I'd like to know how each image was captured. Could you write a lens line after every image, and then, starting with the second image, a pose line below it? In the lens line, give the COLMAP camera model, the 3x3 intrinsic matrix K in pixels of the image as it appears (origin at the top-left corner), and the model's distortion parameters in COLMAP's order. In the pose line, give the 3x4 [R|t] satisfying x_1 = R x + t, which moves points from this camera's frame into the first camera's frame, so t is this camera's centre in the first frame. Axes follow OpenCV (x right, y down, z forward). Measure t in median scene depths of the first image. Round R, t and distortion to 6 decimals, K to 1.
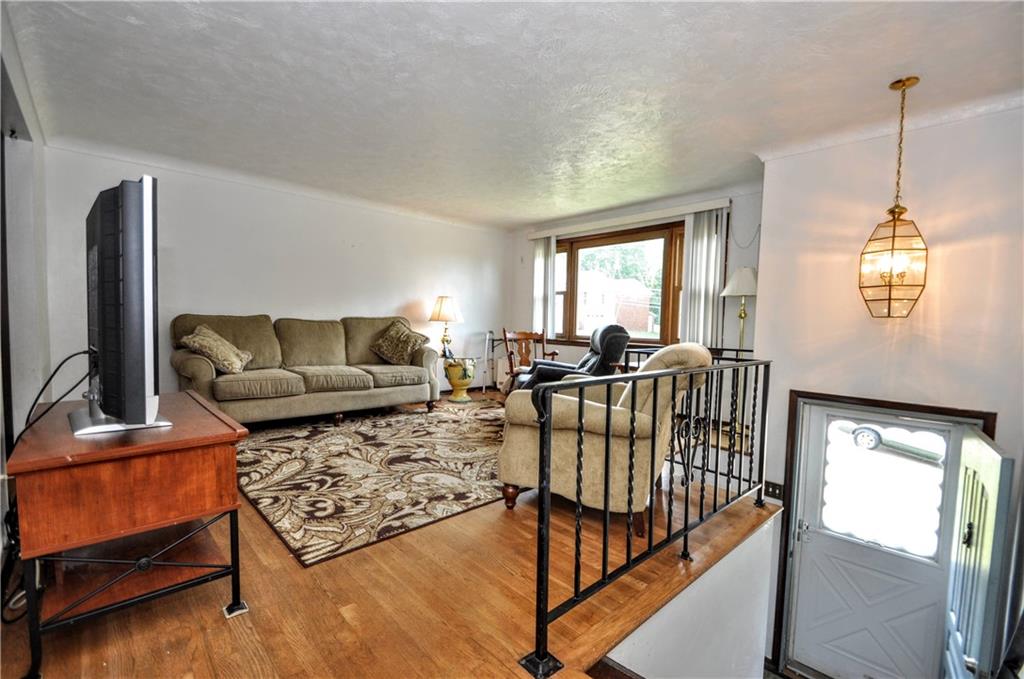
lens RADIAL K [[445.3, 0, 504.7], [0, 445.3, 345.3], [0, 0, 1]] dist [0.014269, -0.016149]
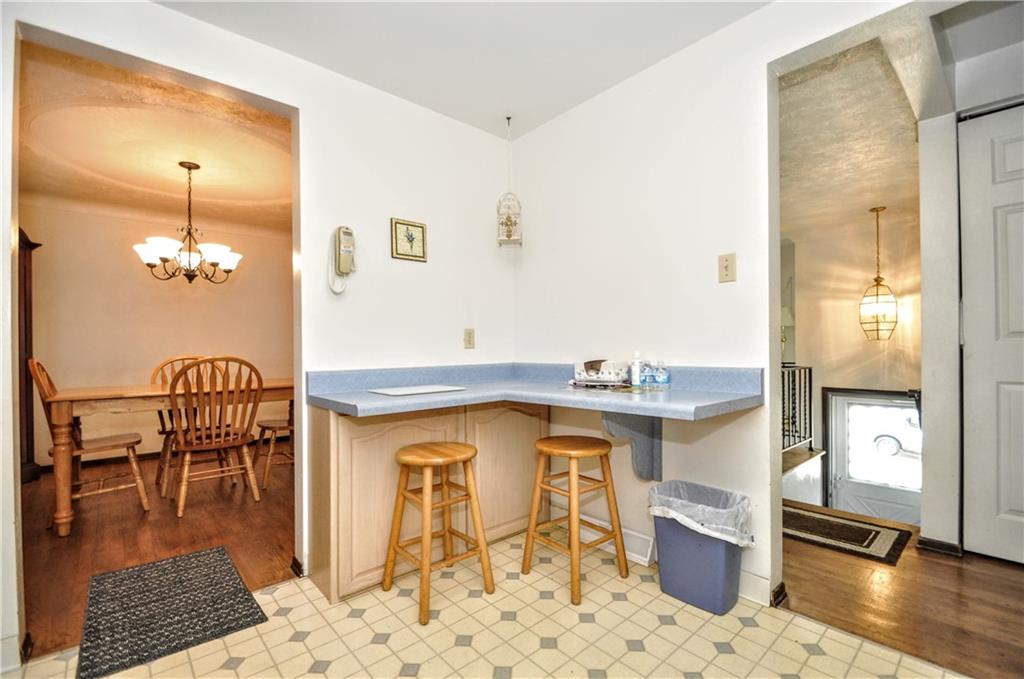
lens RADIAL K [[445.3, 0, 504.7], [0, 445.3, 345.3], [0, 0, 1]] dist [0.014269, -0.016149]
pose [[0.999167, -0.033441, -0.023394, -0.491402], [0.032051, 0.997832, -0.057478, 0.010915], [0.025265, 0.056681, 0.998073, -0.681633]]
